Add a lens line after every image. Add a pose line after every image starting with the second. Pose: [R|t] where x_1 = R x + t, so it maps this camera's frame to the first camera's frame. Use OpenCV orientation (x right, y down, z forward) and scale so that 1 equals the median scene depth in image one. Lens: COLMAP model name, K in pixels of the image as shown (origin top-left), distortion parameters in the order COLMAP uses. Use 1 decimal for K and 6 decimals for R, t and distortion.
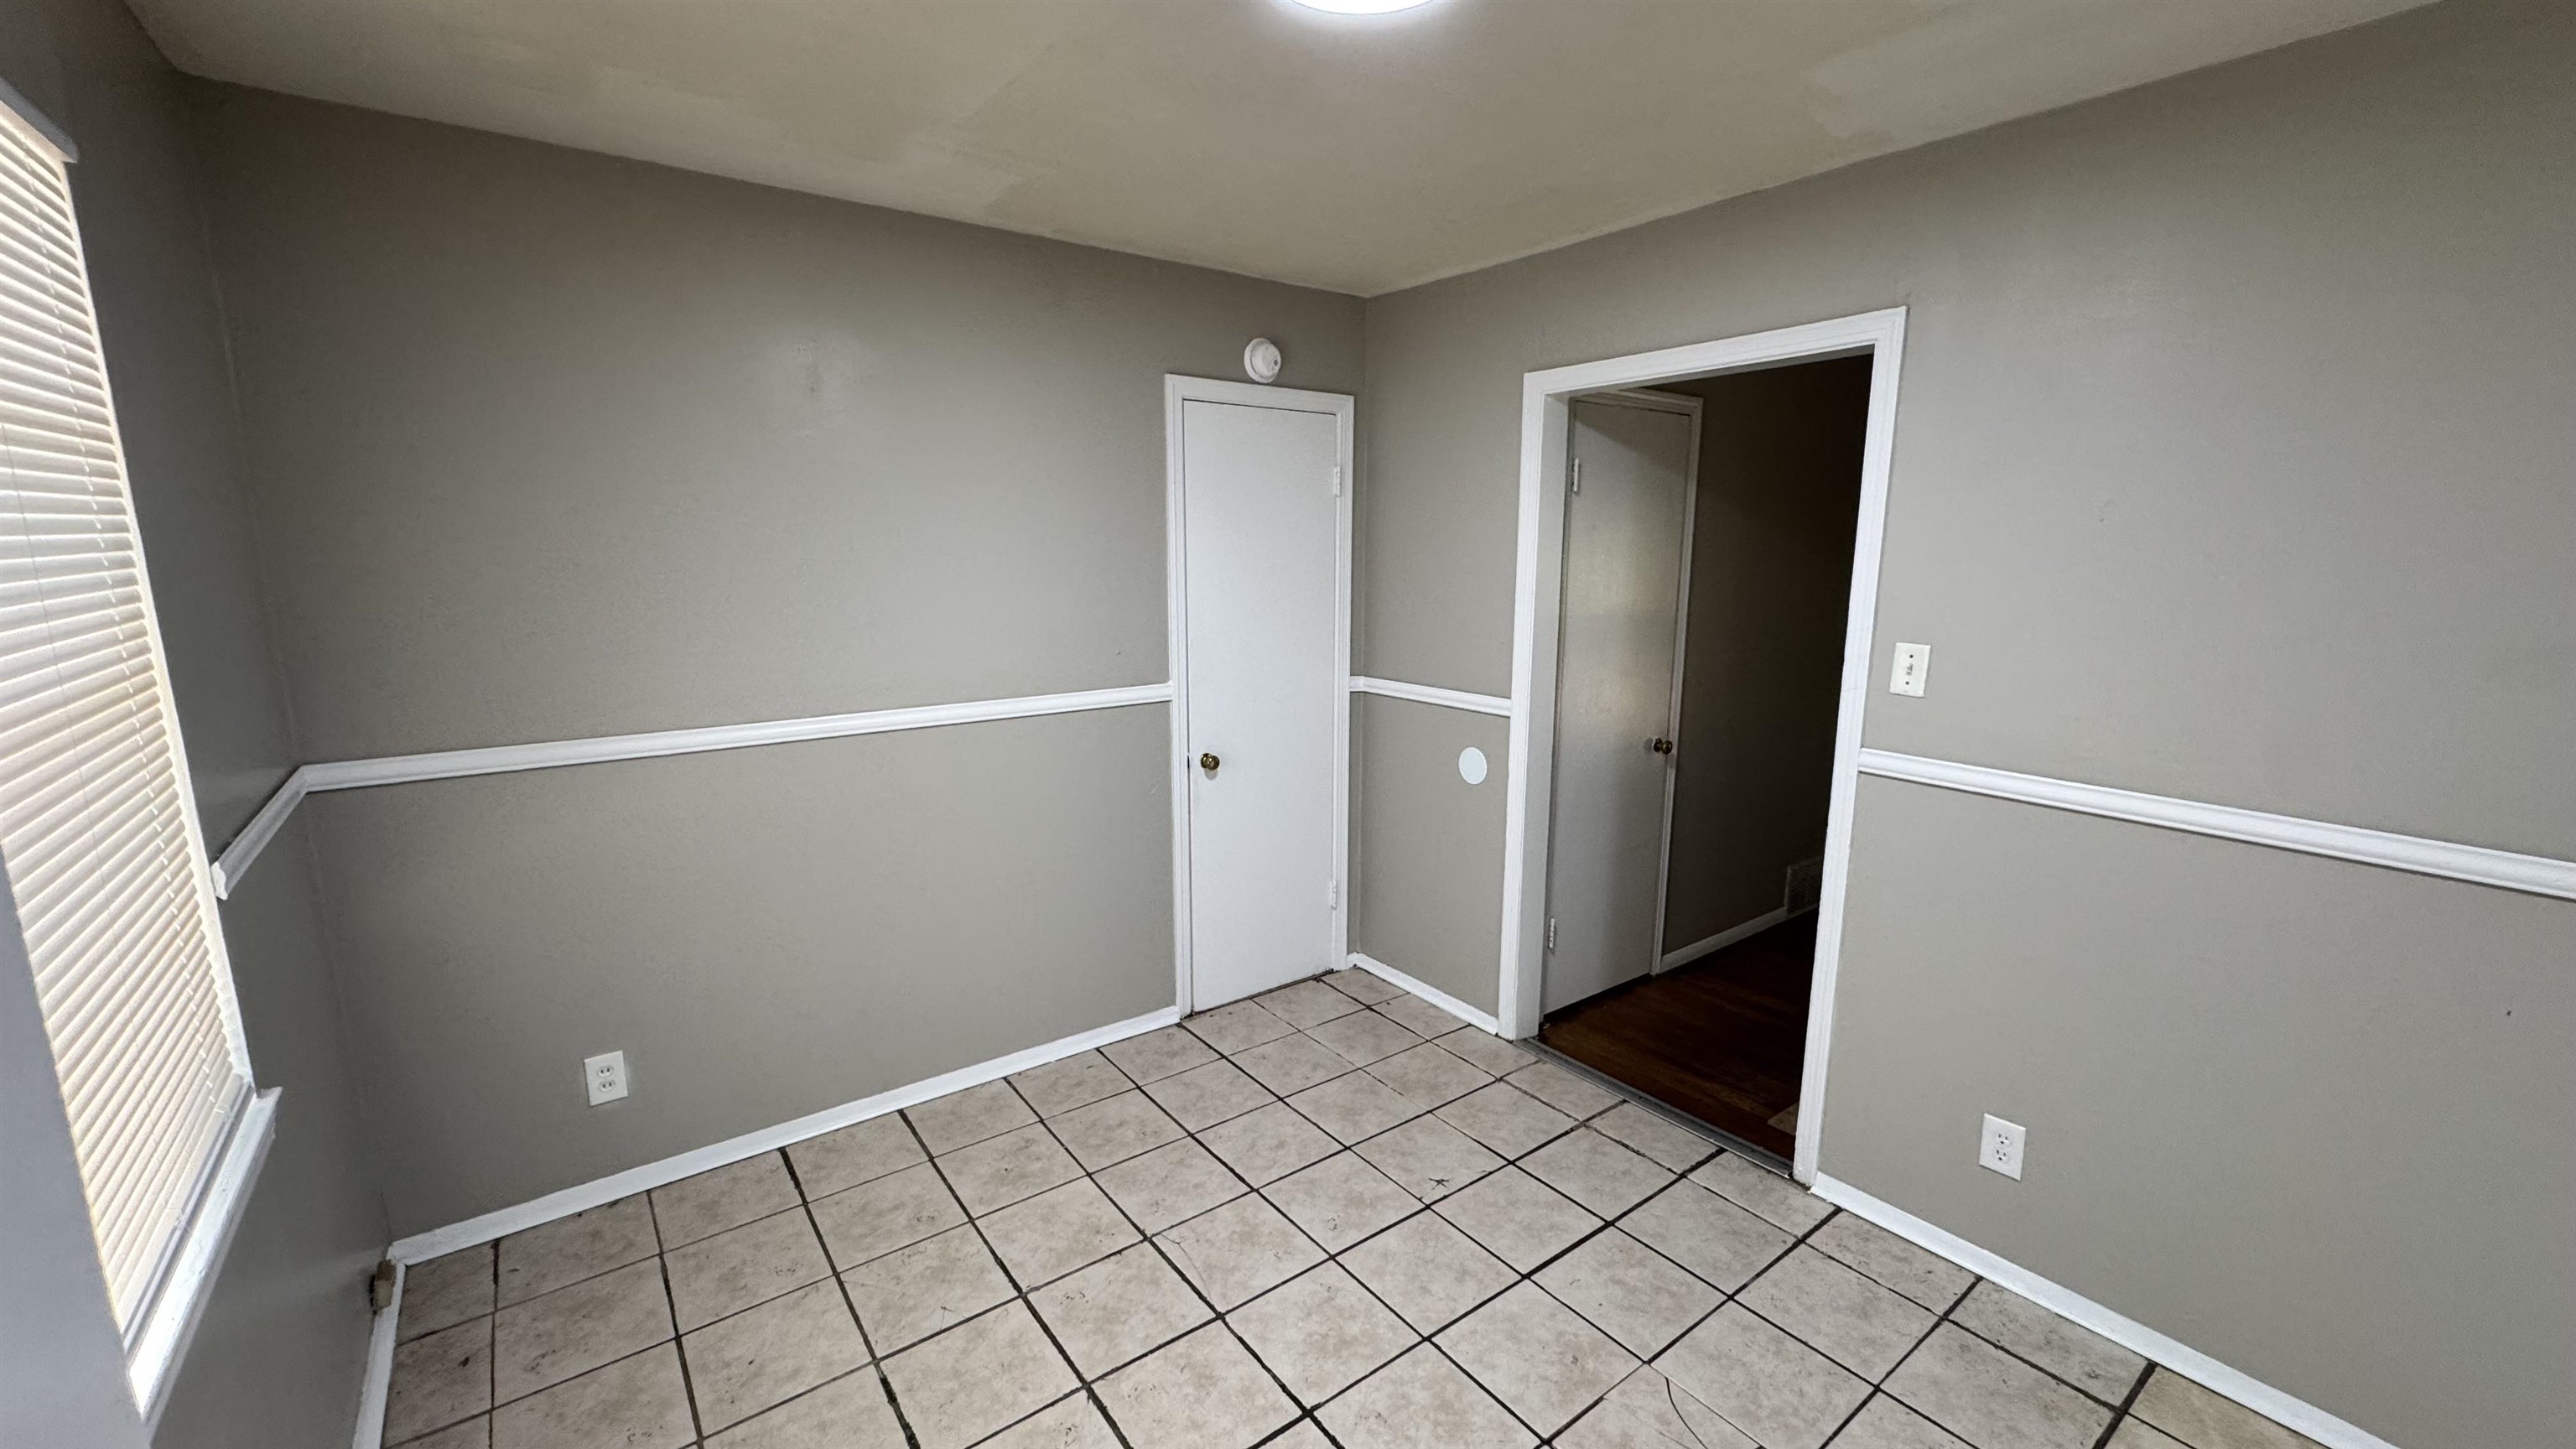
lens RADIAL K [[1026.8, 0, 1288.0], [0, 1026.8, 724.5], [0, 0, 1]] dist [-0.000930, 0.000008]
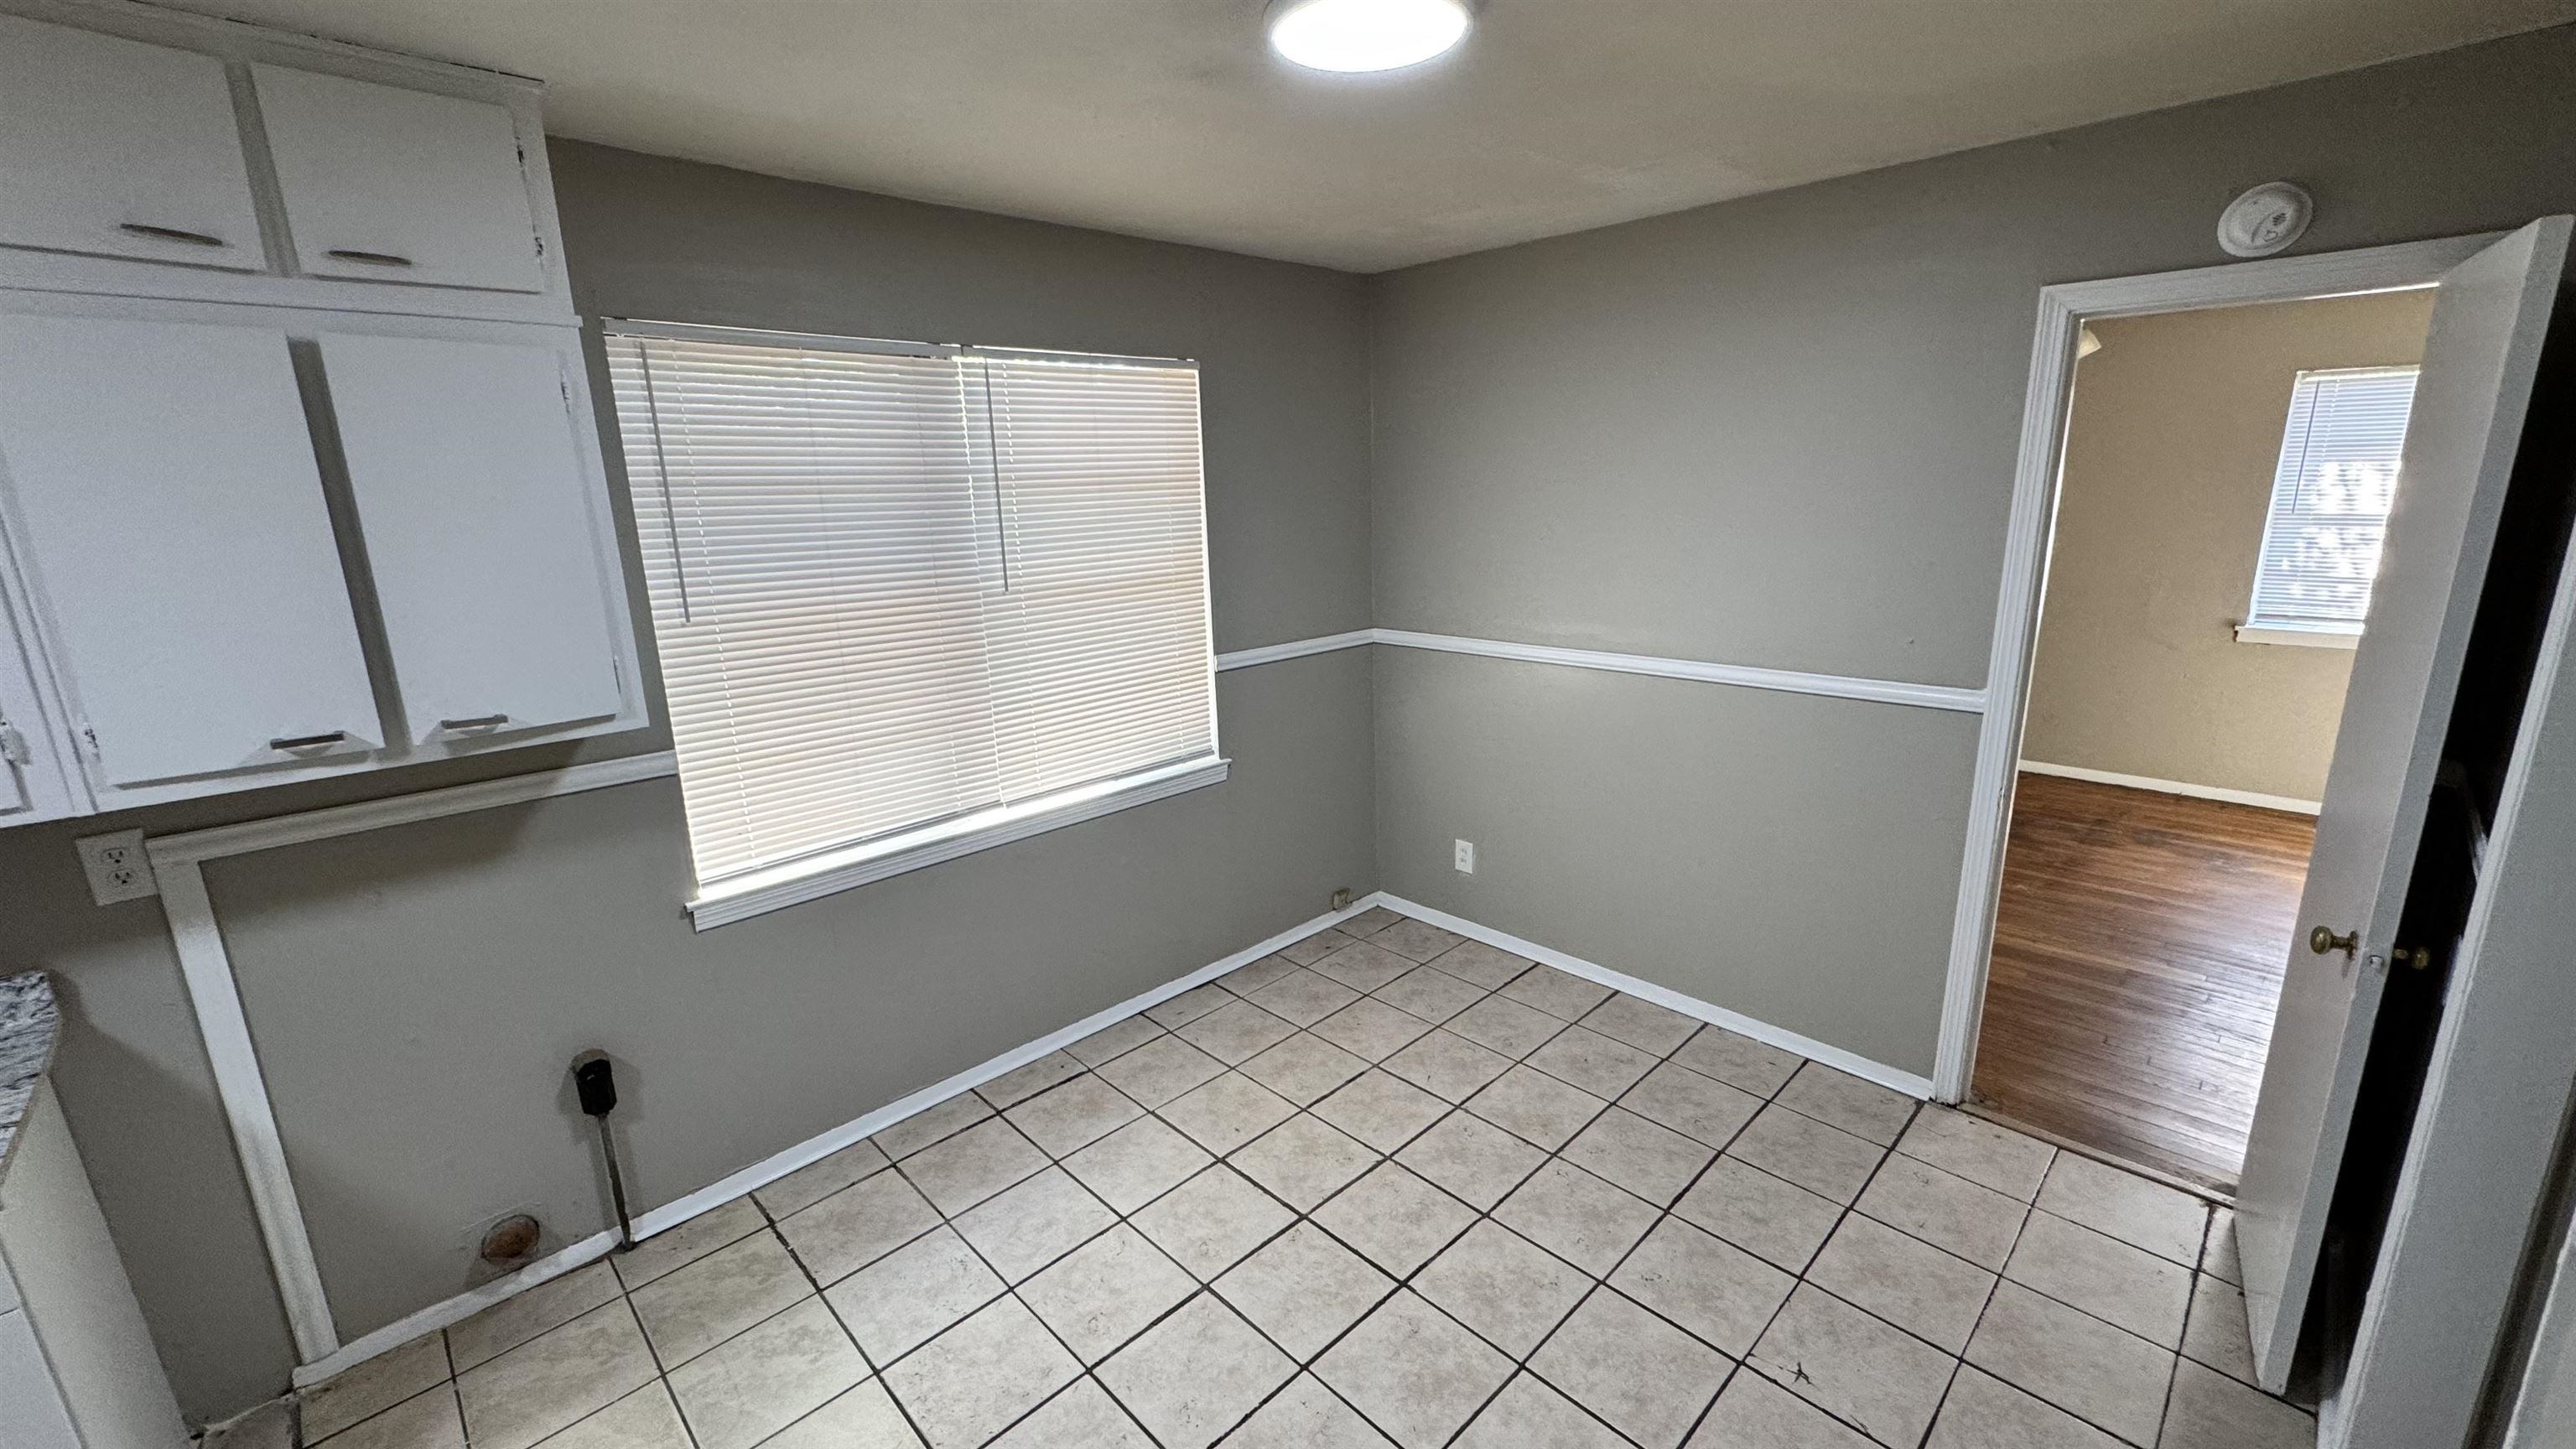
lens RADIAL K [[1026.8, 0, 1288.0], [0, 1026.8, 724.5], [0, 0, 1]] dist [-0.000930, 0.000008]
pose [[0.128039, 0.221358, -0.966751, 0.759843], [-0.150578, 0.967812, 0.201658, -0.122462], [0.980272, 0.119751, 0.157249, 0.467764]]
